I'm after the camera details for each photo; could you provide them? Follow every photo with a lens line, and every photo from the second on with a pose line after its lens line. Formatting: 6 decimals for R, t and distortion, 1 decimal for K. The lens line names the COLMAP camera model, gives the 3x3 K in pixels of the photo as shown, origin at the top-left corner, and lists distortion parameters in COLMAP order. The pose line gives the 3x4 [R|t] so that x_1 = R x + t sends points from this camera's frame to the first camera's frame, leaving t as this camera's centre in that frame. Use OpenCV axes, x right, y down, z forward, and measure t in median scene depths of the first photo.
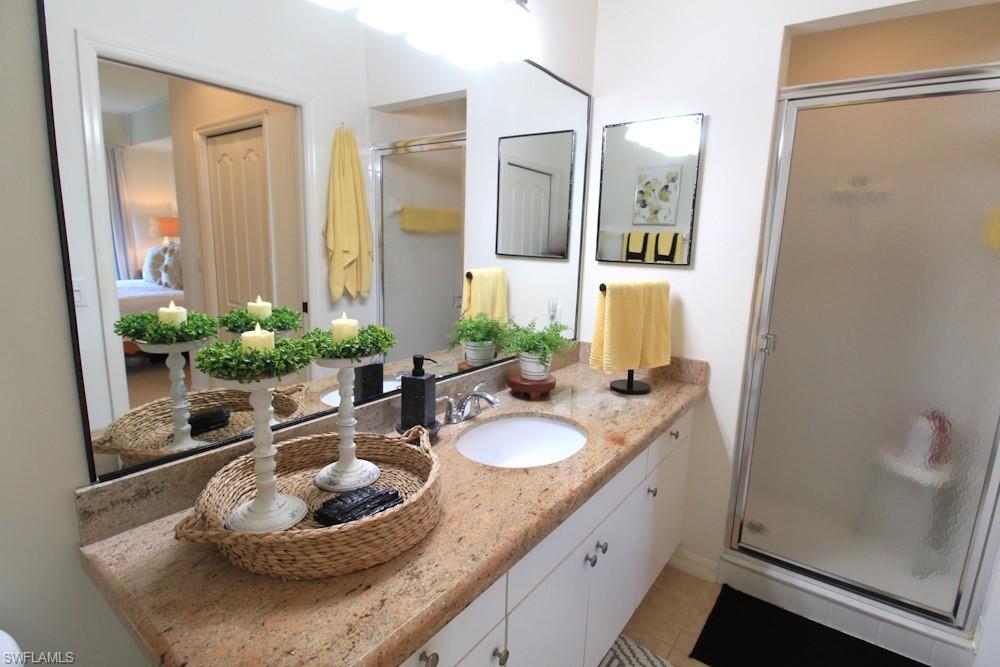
lens RADIAL K [[483.6, 0, 498.2], [0, 483.6, 335.2], [0, 0, 1]] dist [0.000014, 0.000075]
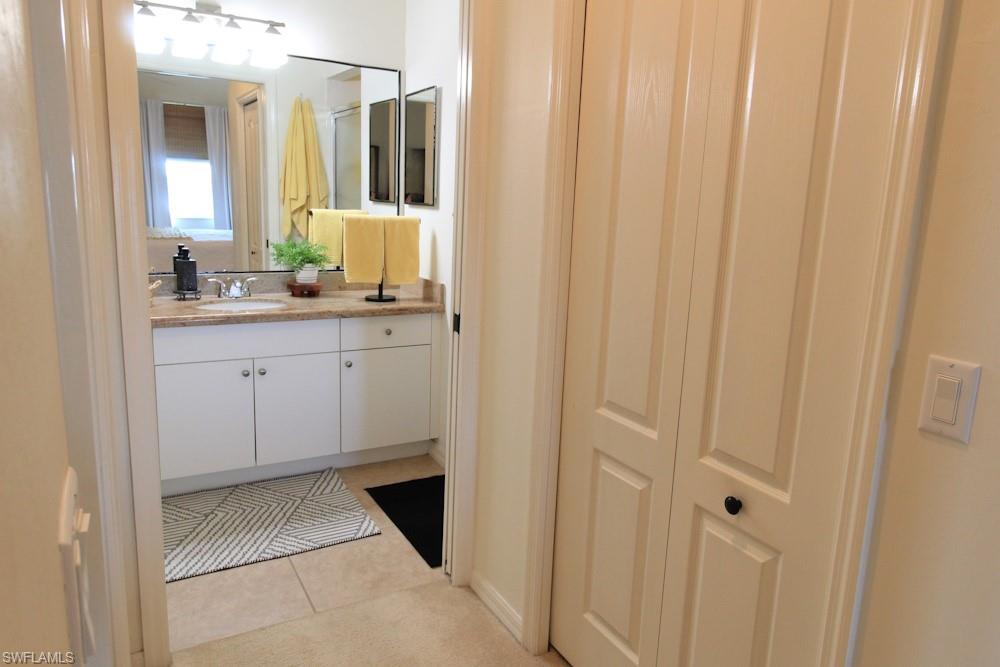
lens RADIAL K [[663.2, 0, 502.0], [0, 663.2, 328.9], [0, 0, 1]] dist [0.005111, 0.000985]
pose [[0.924730, 0.080560, -0.372000, 0.848168], [-0.084531, 0.996405, 0.005650, 0.103877], [0.371118, 0.026221, 0.928216, -0.364763]]
